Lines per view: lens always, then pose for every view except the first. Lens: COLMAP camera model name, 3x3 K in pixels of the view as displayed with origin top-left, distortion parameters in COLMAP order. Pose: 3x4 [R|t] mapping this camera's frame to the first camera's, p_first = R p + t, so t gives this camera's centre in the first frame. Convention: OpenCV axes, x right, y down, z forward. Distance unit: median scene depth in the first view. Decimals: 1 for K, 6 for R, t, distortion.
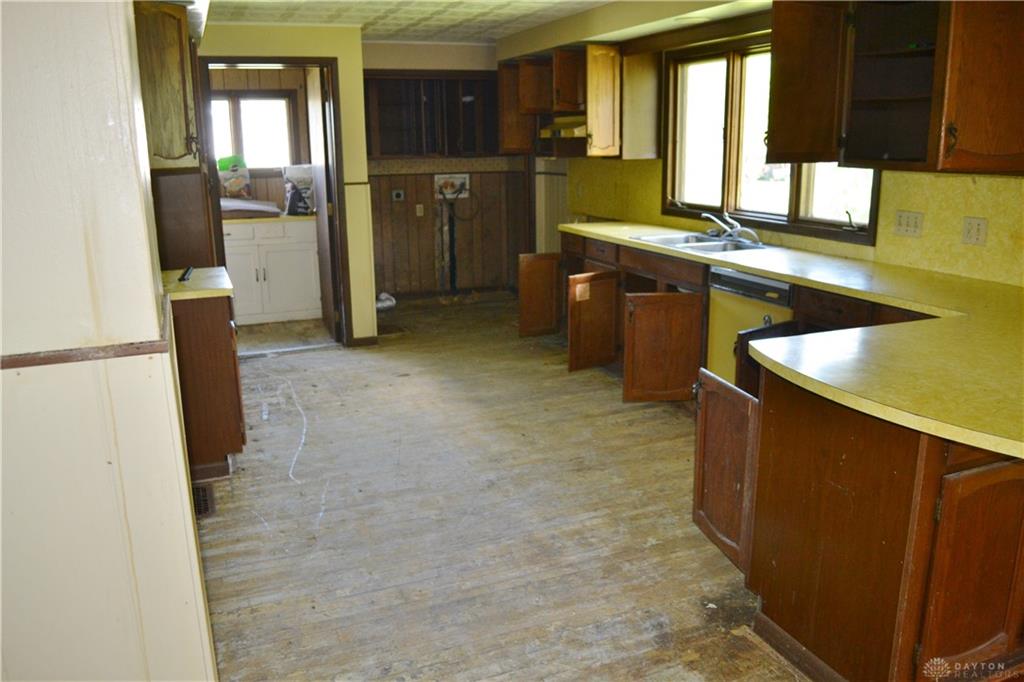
lens RADIAL K [[814.8, 0, 512.0], [0, 814.8, 341.0], [0, 0, 1]] dist [-0.077402, 0.002682]
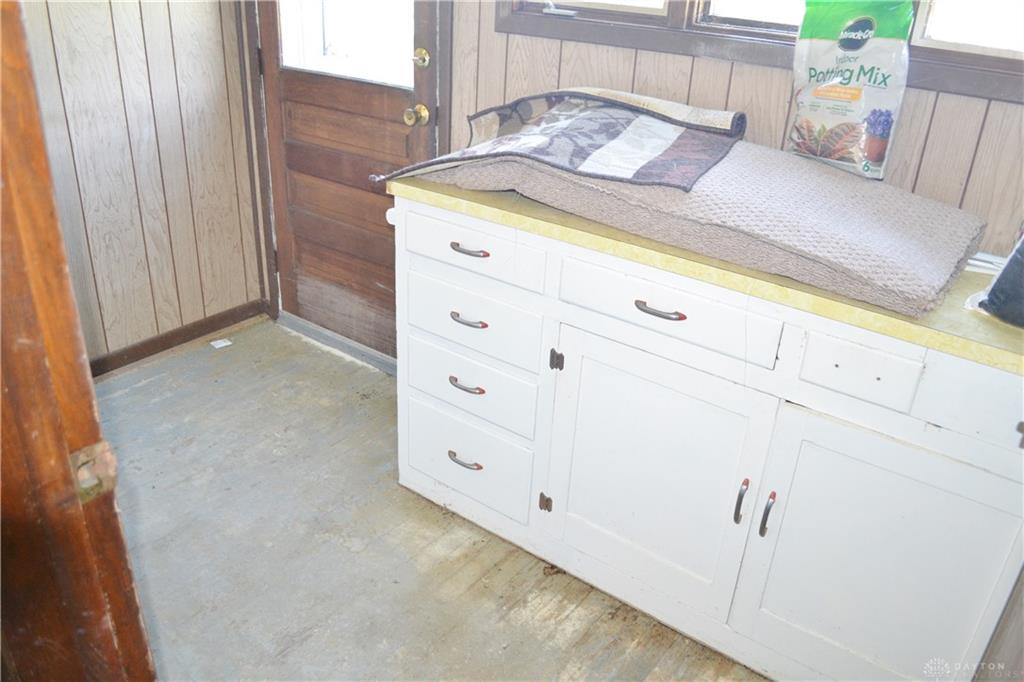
lens RADIAL K [[814.8, 0, 512.0], [0, 814.8, 341.0], [0, 0, 1]] dist [-0.077402, 0.002682]
pose [[0.517660, 0.416083, -0.747598, -0.253496], [-0.255299, 0.909097, 0.329189, -0.251428], [0.816609, 0.020453, 0.576829, 1.073550]]
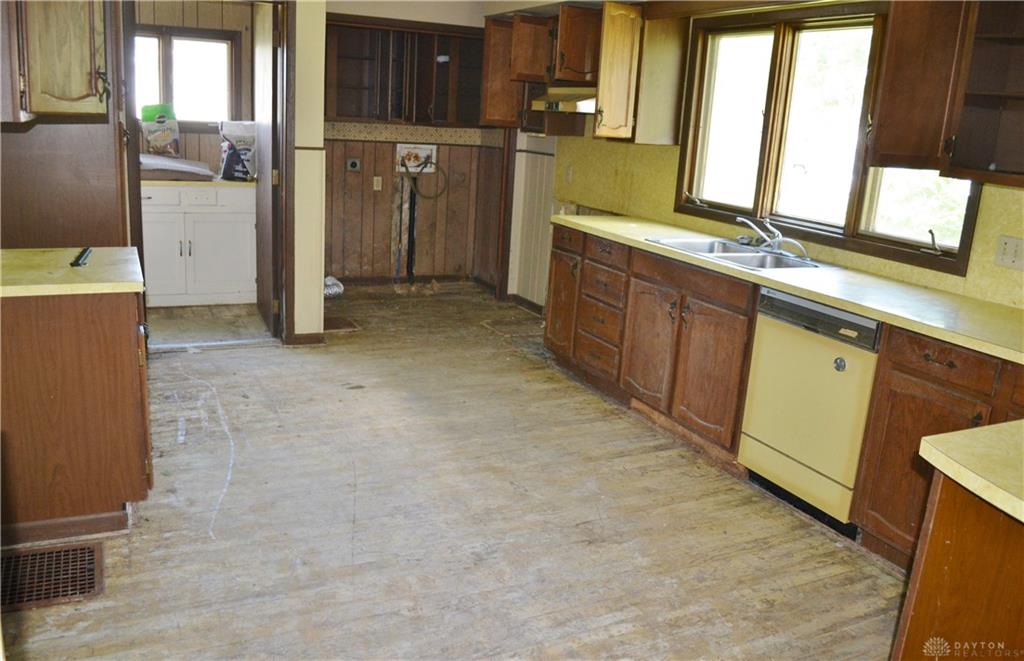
lens RADIAL K [[834.4, 0, 512.0], [0, 834.4, 330.5], [0, 0, 1]] dist [-0.077383, 0.002015]
pose [[0.995269, 0.057191, 0.078543, -0.047286], [-0.058210, 0.998247, 0.010741, -0.033912], [-0.077791, -0.015262, 0.996853, 0.157761]]
